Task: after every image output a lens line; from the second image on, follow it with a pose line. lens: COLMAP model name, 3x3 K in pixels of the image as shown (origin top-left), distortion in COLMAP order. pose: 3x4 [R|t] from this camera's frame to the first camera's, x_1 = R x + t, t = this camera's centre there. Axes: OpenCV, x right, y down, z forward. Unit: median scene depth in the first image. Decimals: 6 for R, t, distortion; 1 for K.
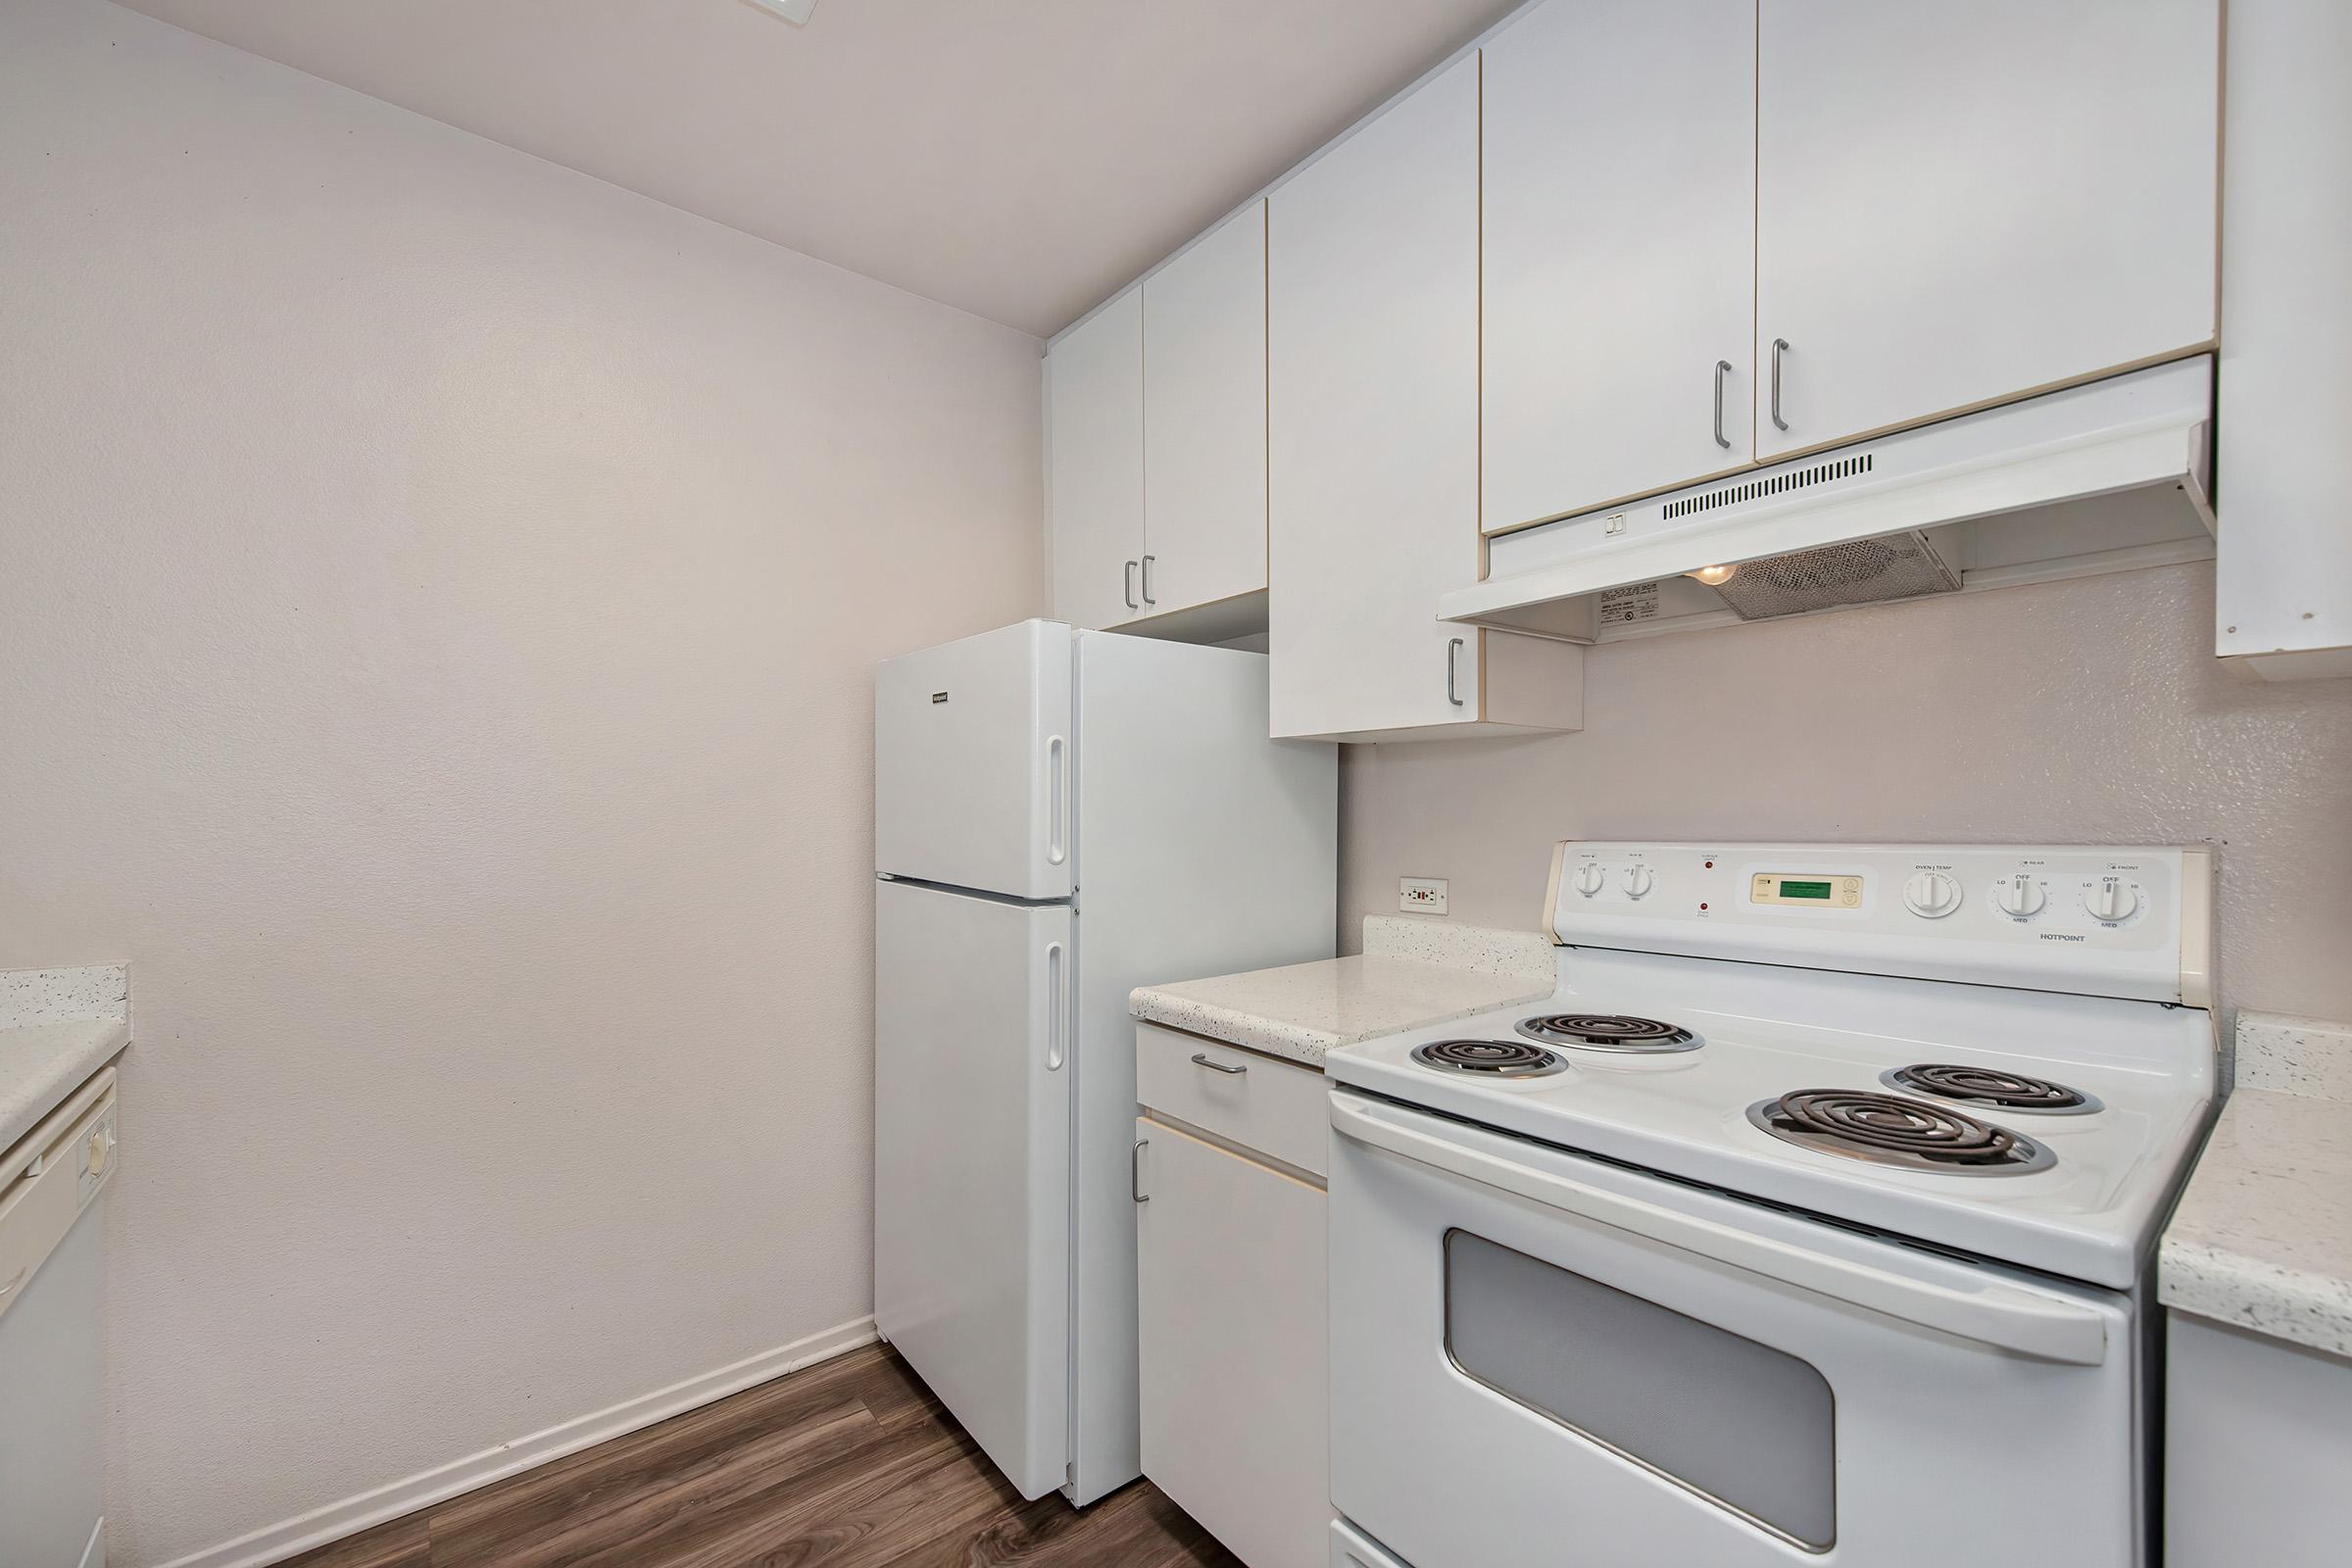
lens RADIAL K [[956.2, 0, 1175.8], [0, 956.2, 827.2], [0, 0, 1]] dist [0.006211, -0.002354]
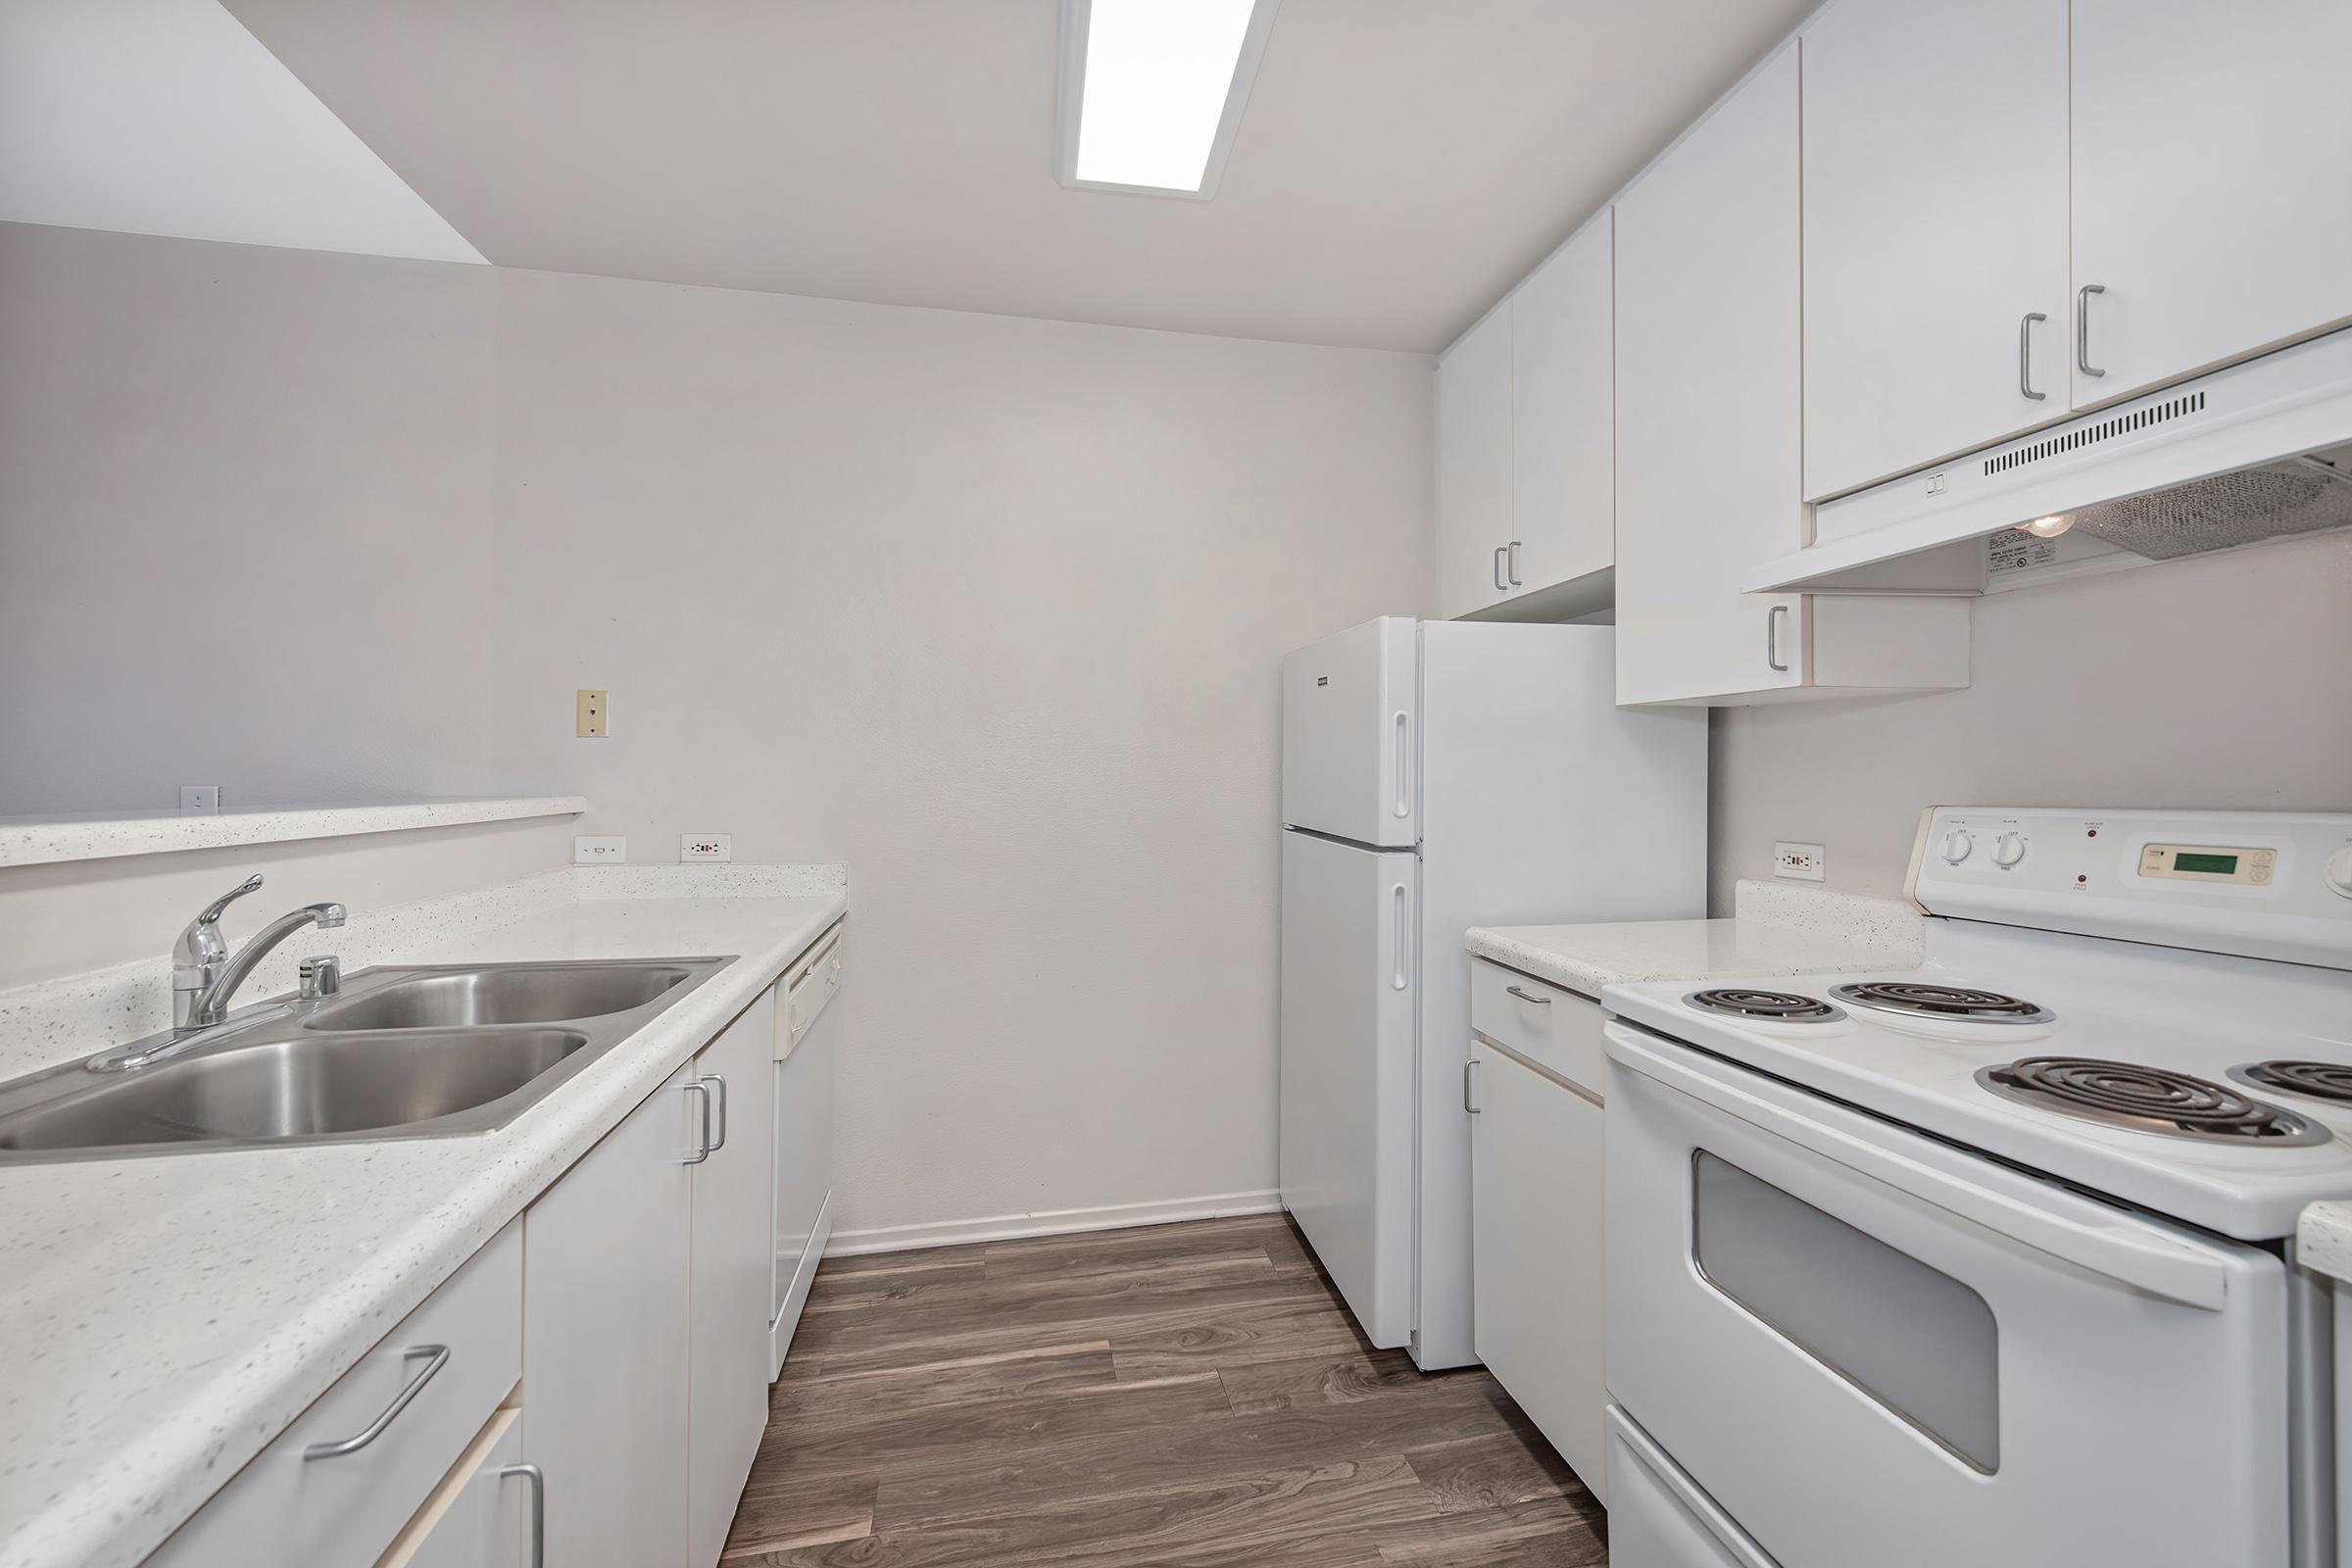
lens RADIAL K [[956.2, 0, 1181.7], [0, 956.2, 767.9], [0, 0, 1]] dist [0.006211, -0.002354]
pose [[0.883105, -0.001260, -0.469173, 0.197426], [-0.009186, 0.999758, -0.019975, 0.002629], [0.469085, 0.021950, 0.882880, -0.192444]]
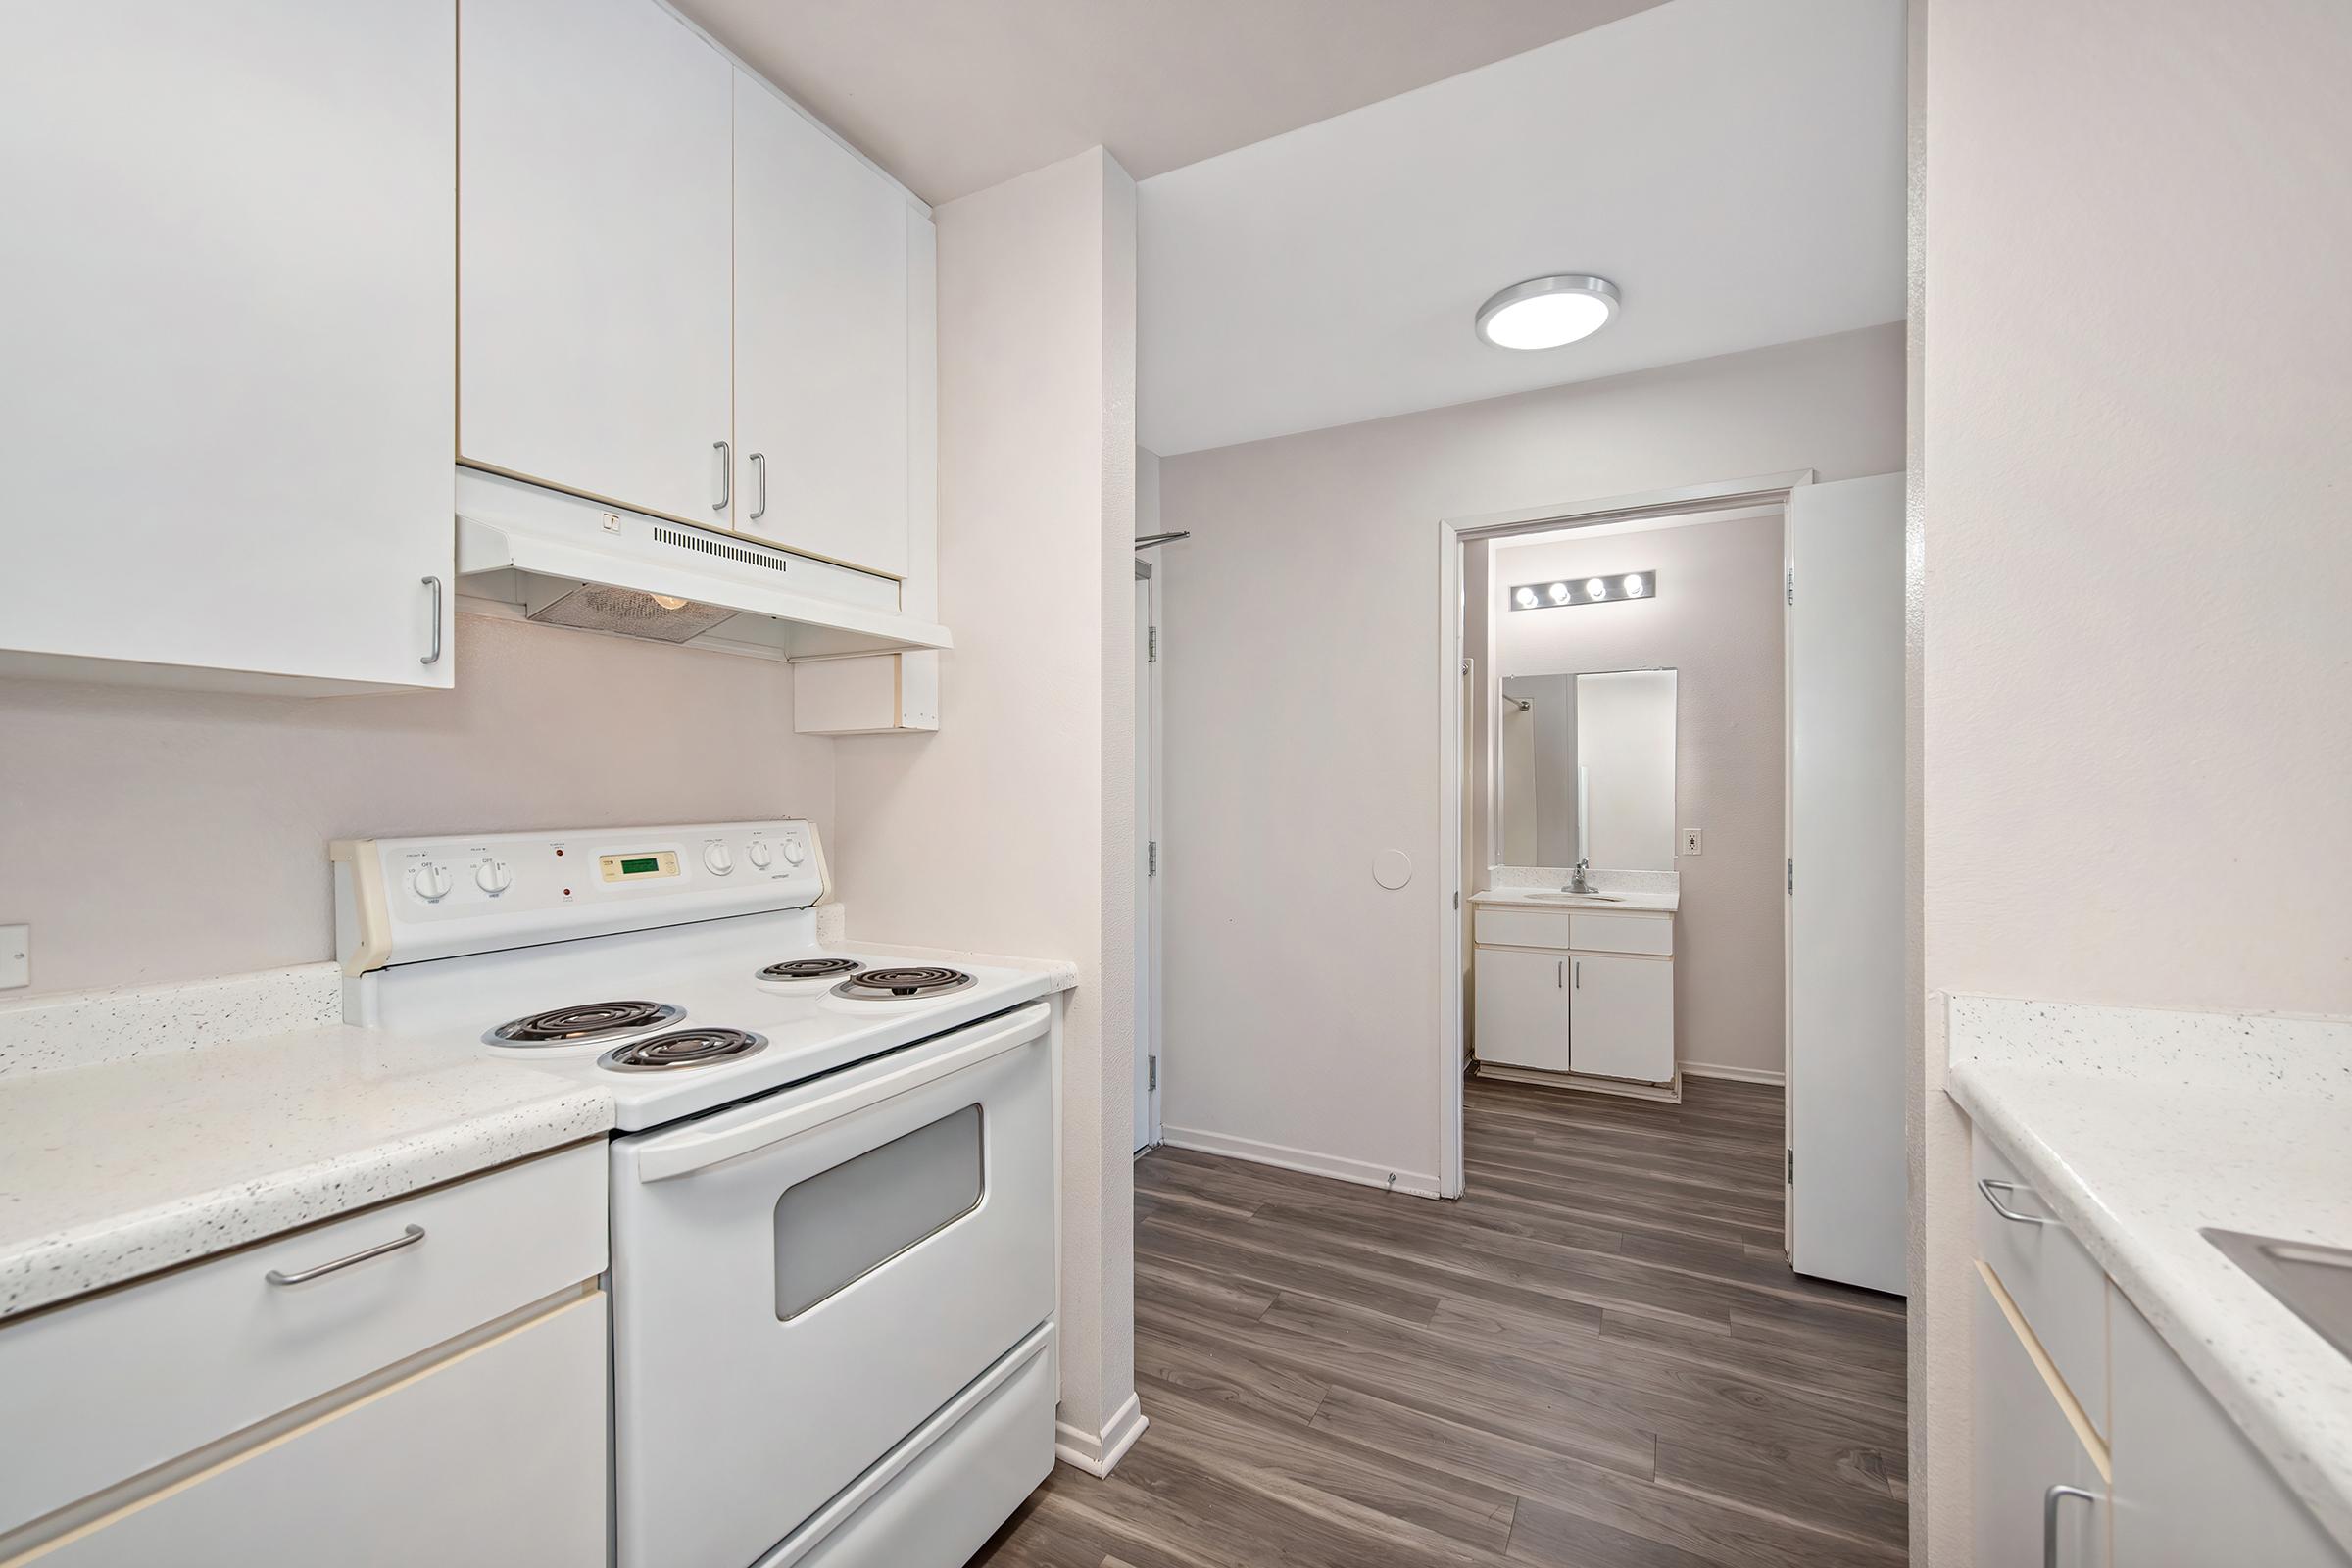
lens RADIAL K [[956.2, 0, 1185.1], [0, 956.2, 793.8], [0, 0, 1]] dist [0.006211, -0.002354]
pose [[-0.396286, 0.005925, 0.918108, -0.608234], [0.016145, 0.999870, 0.000516, -0.012941], [-0.917985, 0.015028, -0.396330, 0.705177]]
